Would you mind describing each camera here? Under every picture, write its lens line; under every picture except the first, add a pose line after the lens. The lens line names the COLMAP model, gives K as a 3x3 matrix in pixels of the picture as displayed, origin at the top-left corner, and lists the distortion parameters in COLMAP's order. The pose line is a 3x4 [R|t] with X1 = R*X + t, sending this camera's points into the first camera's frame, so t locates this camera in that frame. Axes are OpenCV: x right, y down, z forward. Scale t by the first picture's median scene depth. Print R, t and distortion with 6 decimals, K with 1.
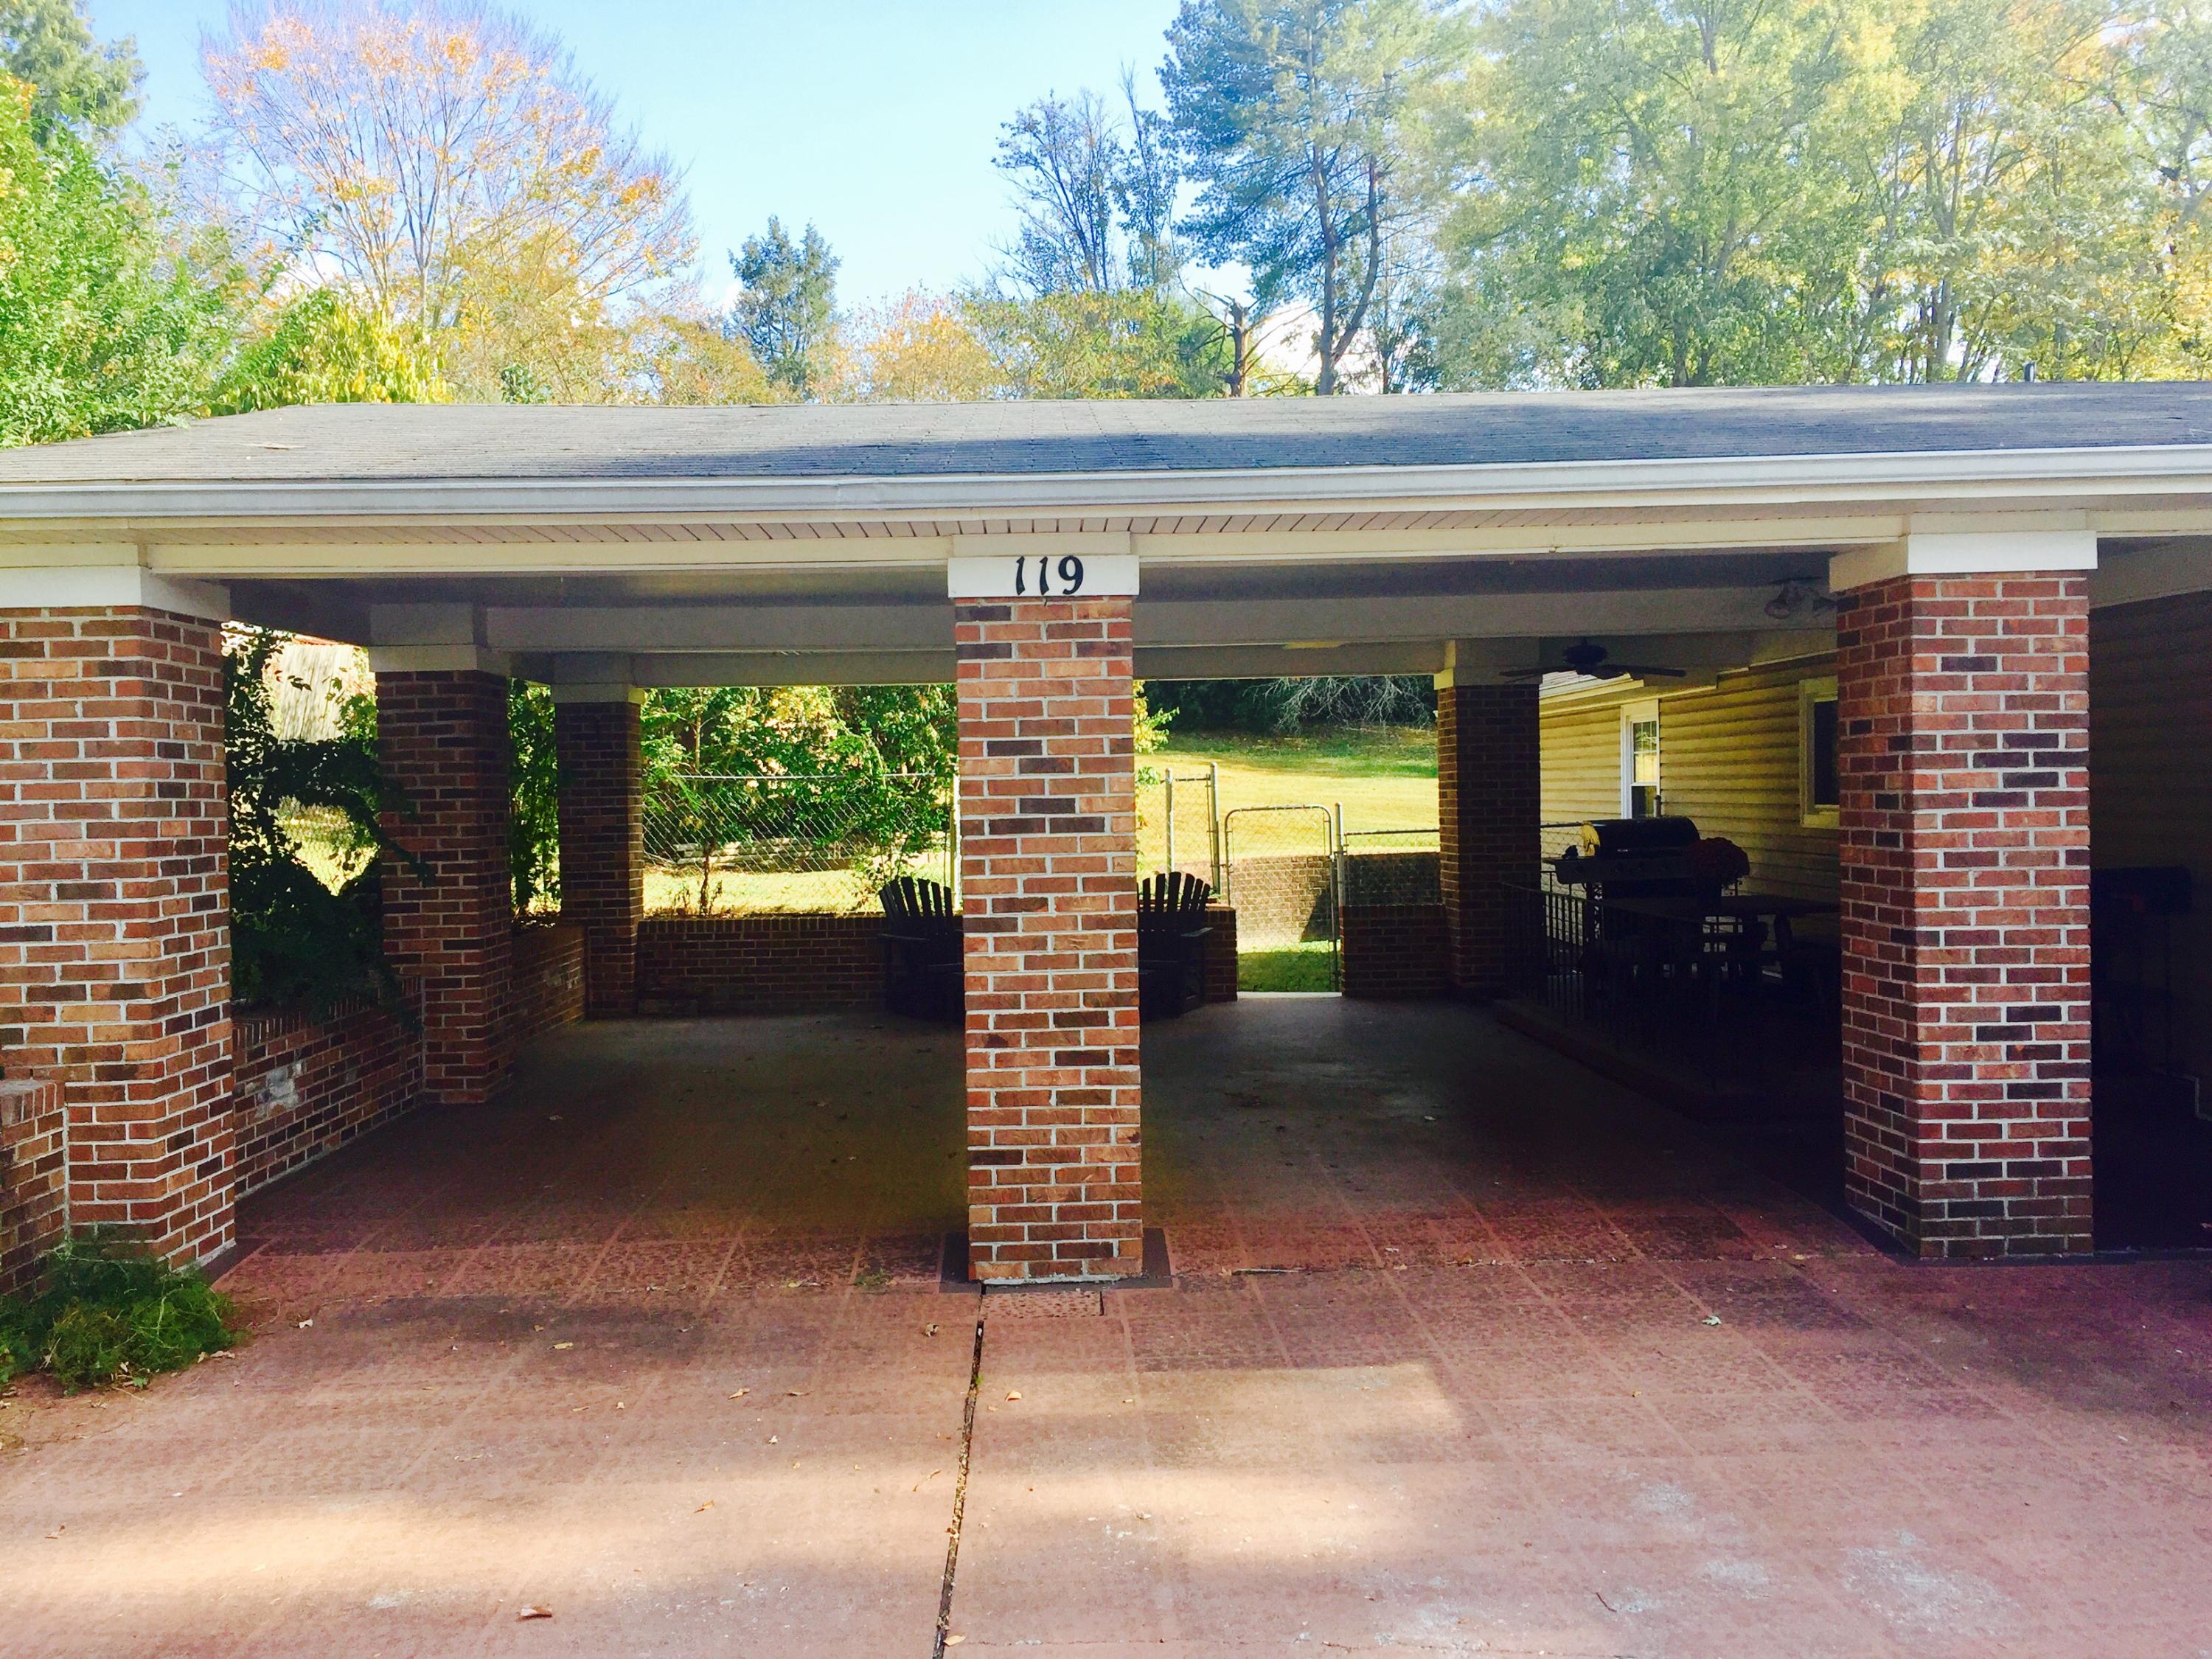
lens RADIAL K [[1881.2, 0, 1106.0], [0, 1881.2, 829.5], [0, 0, 1]] dist [0.076658, -0.112987]
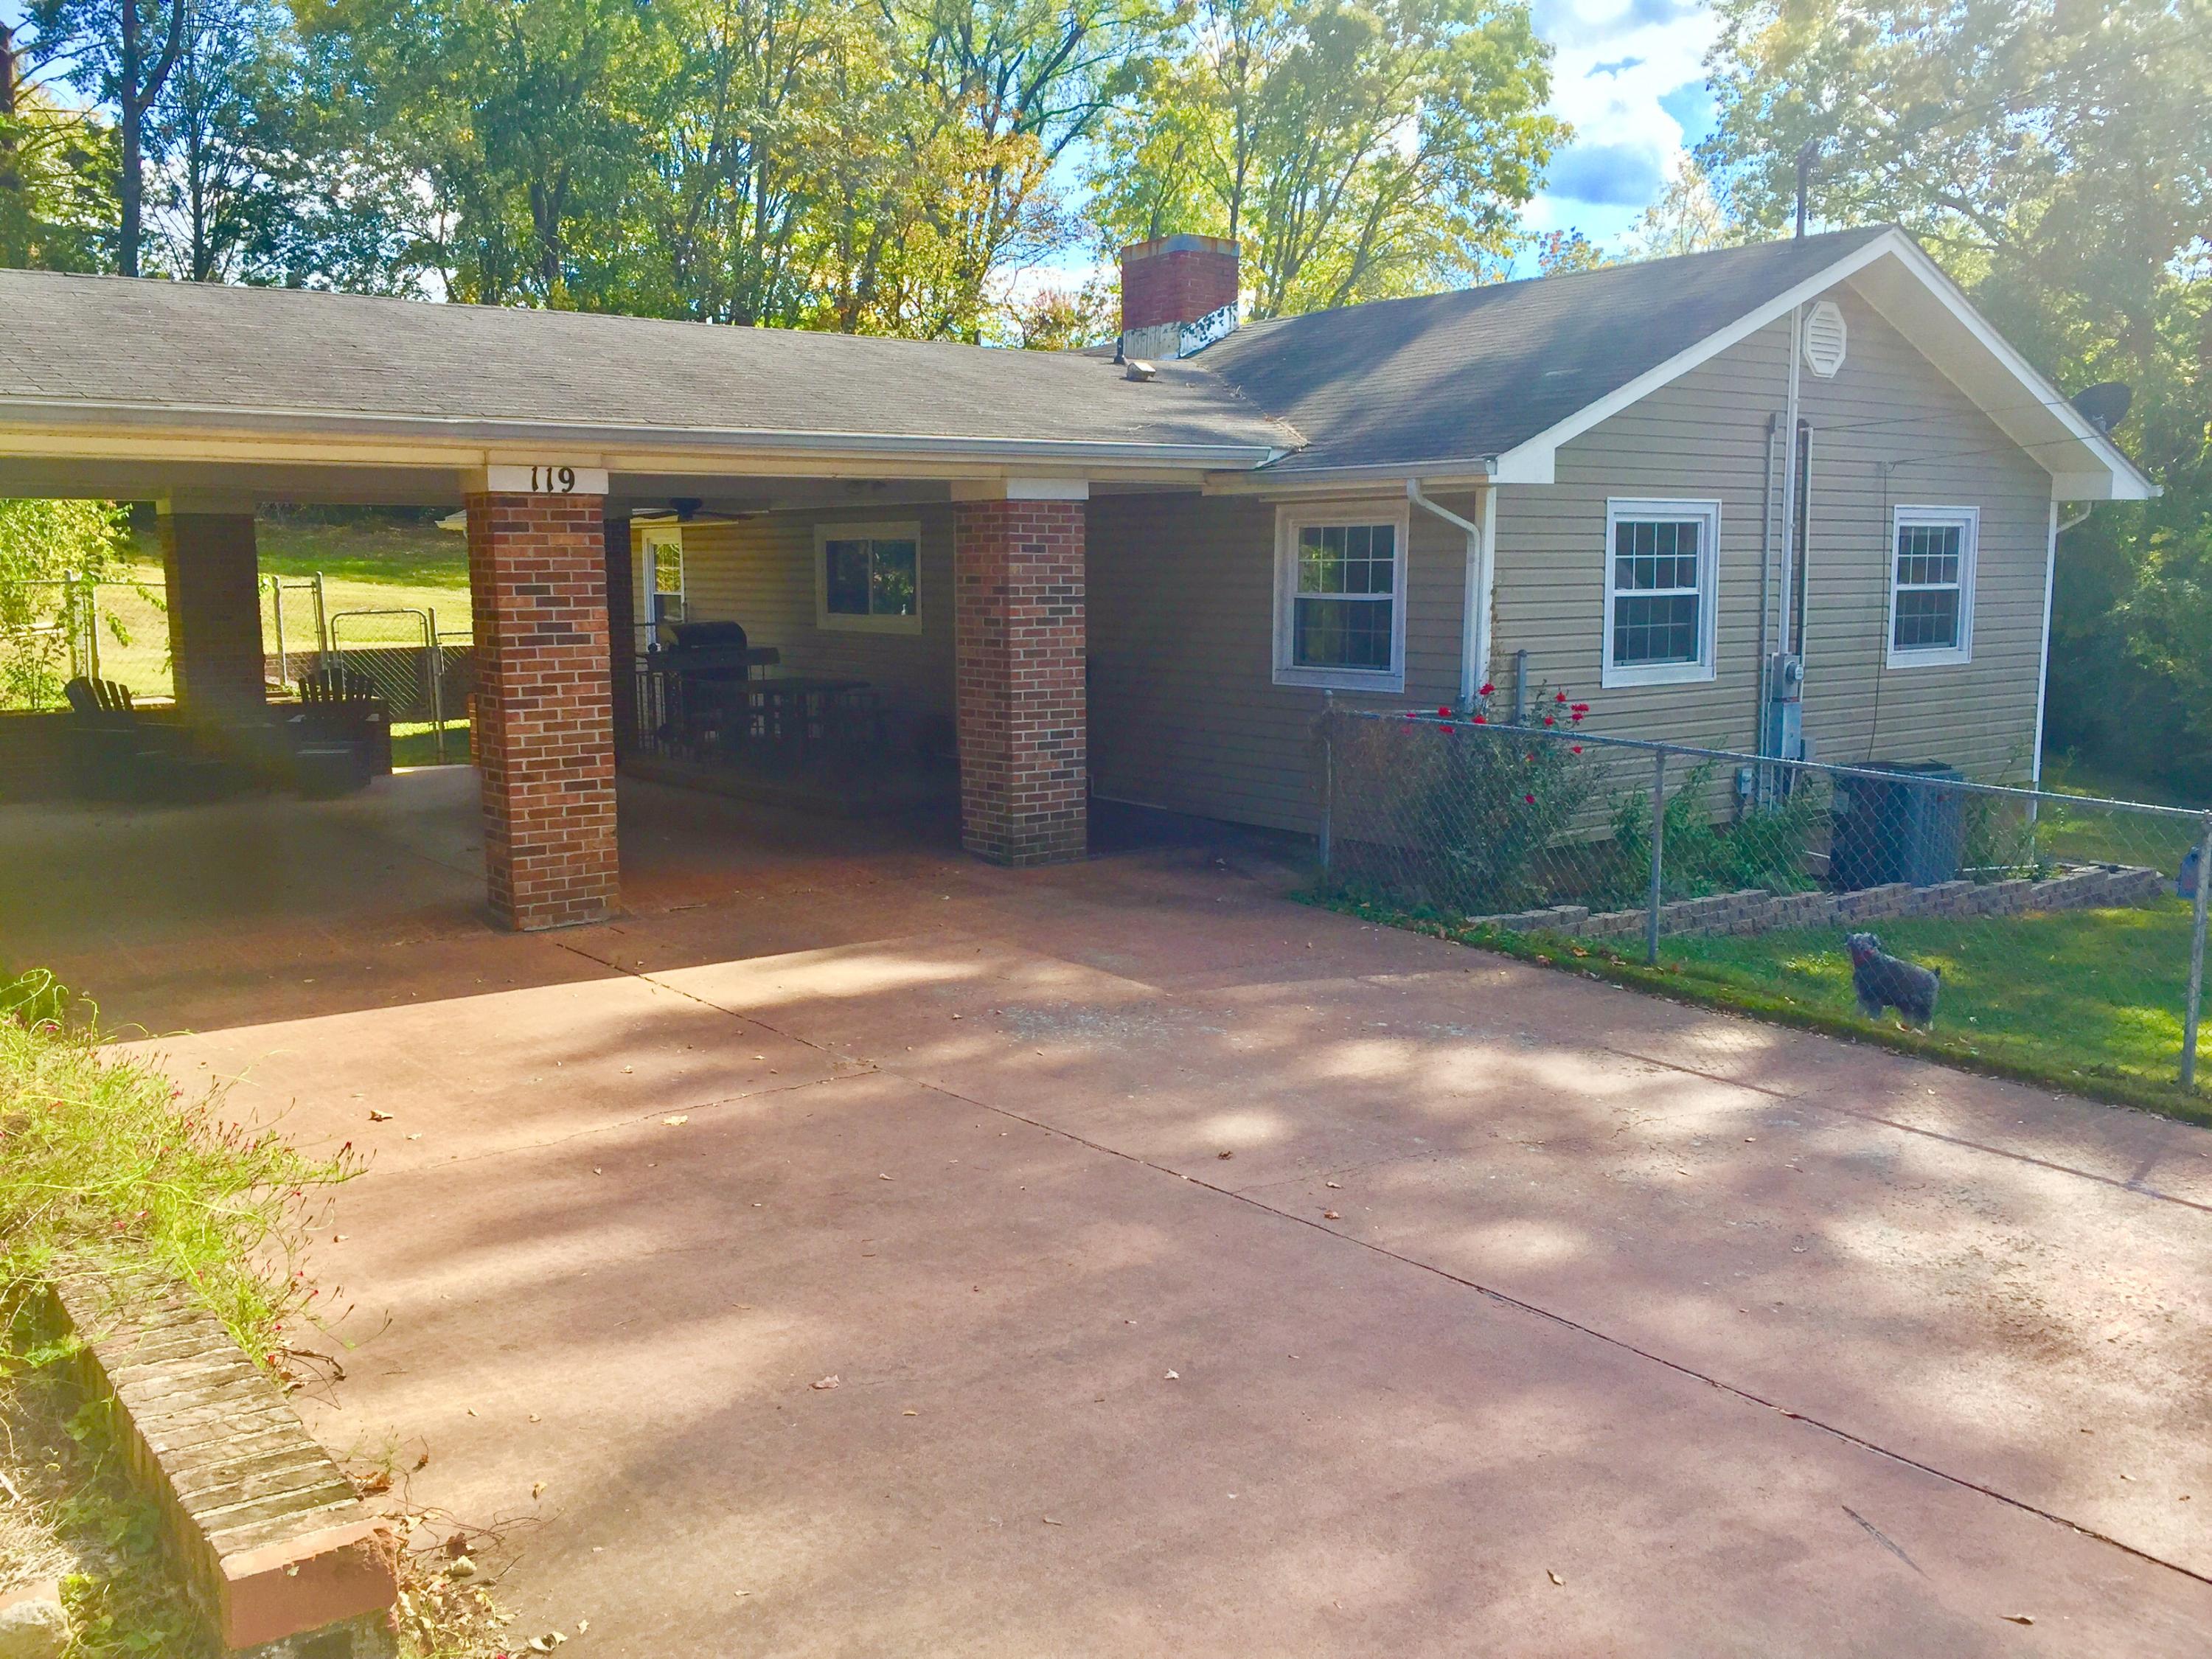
lens RADIAL K [[1881.2, 0, 1106.0], [0, 1881.2, 829.5], [0, 0, 1]] dist [0.076658, -0.112987]
pose [[0.809431, -0.069260, 0.583117, -0.587601], [0.003507, 0.993572, 0.113144, -0.021928], [-0.587205, -0.089537, 0.804471, -0.555512]]
